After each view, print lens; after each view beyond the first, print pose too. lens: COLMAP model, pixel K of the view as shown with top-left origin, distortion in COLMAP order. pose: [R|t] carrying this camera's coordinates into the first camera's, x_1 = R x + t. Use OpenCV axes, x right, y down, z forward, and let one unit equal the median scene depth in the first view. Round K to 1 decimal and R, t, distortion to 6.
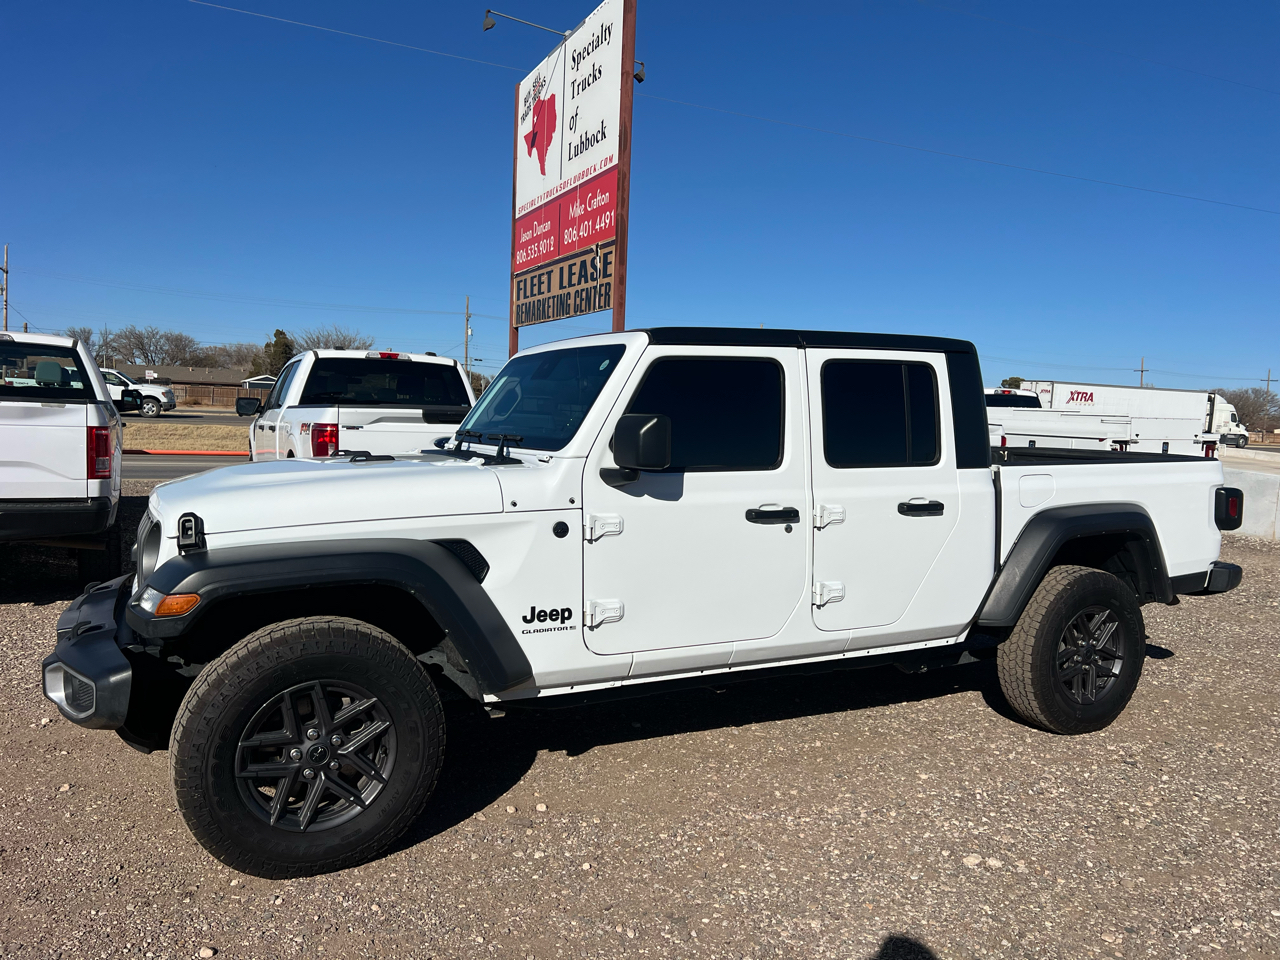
lens RADIAL K [[960.5, 0, 649.5], [0, 960.5, 487.1], [0, 0, 1]] dist [0.053592, -0.064604]
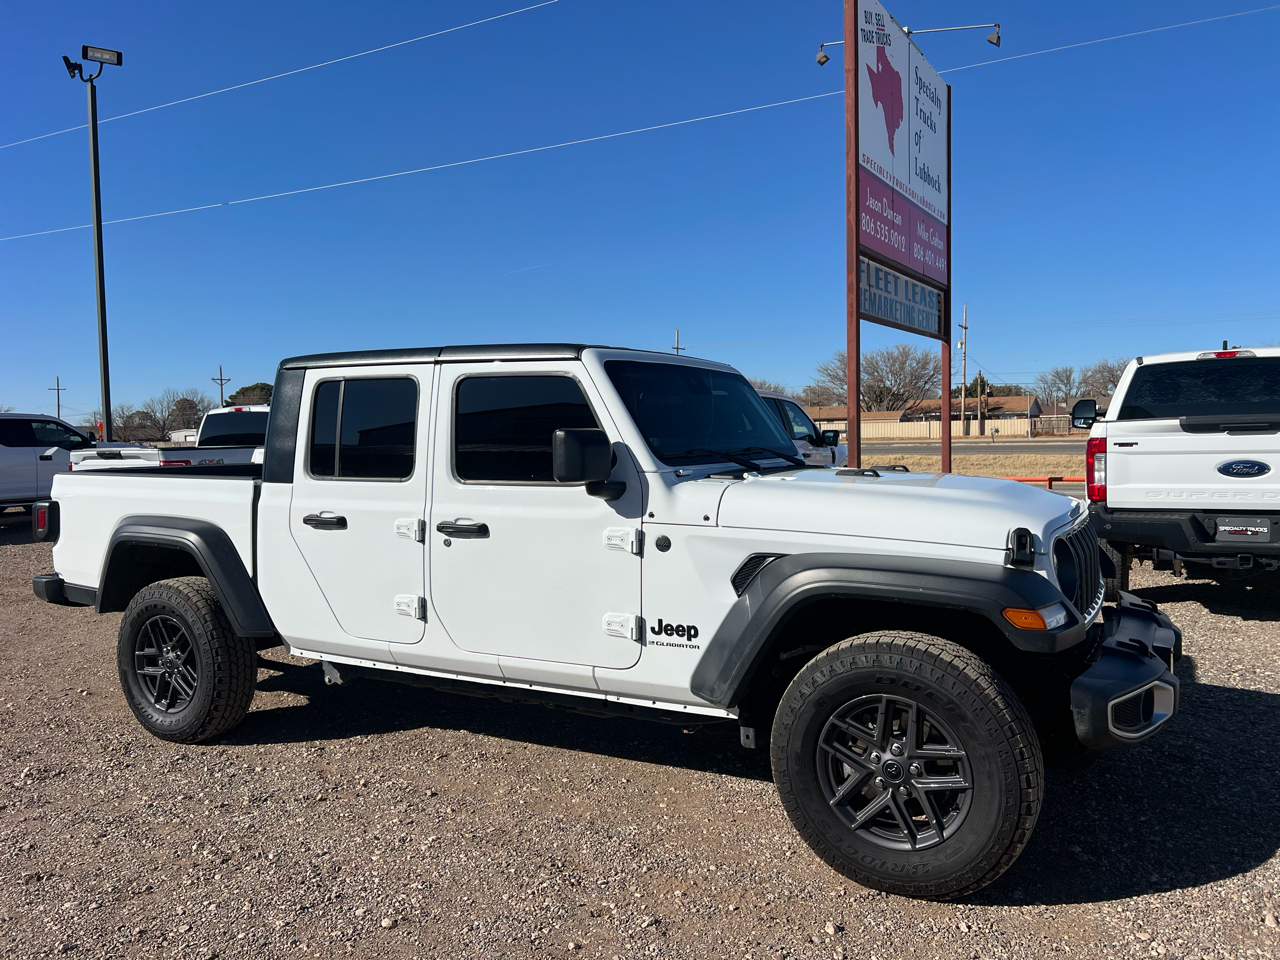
lens RADIAL K [[960.5, 0, 638.8], [0, 960.5, 481.6], [0, 0, 1]] dist [0.053592, -0.064604]
pose [[0.564233, -0.010624, -0.825547, 1.384961], [-0.020485, 0.999429, -0.026863, 0.005667], [0.825361, 0.032069, 0.563694, 0.674402]]
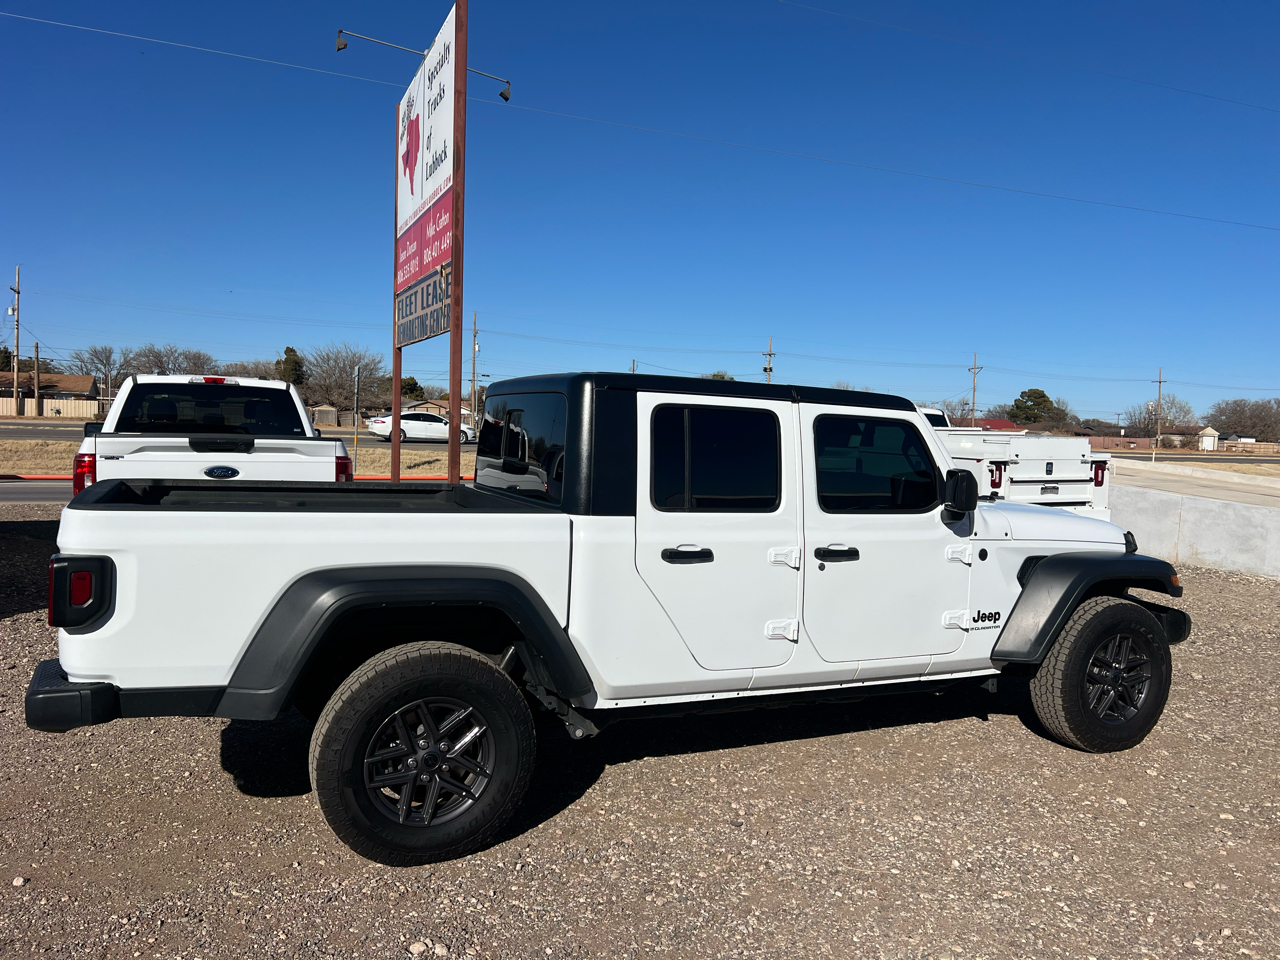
lens RADIAL K [[960.5, 0, 652.6], [0, 960.5, 484.6], [0, 0, 1]] dist [0.053592, -0.064604]
pose [[0.999769, -0.004513, -0.021027, 0.417171], [0.004166, 0.999855, -0.016509, -0.026221], [0.021098, 0.016418, 0.999643, 0.059656]]
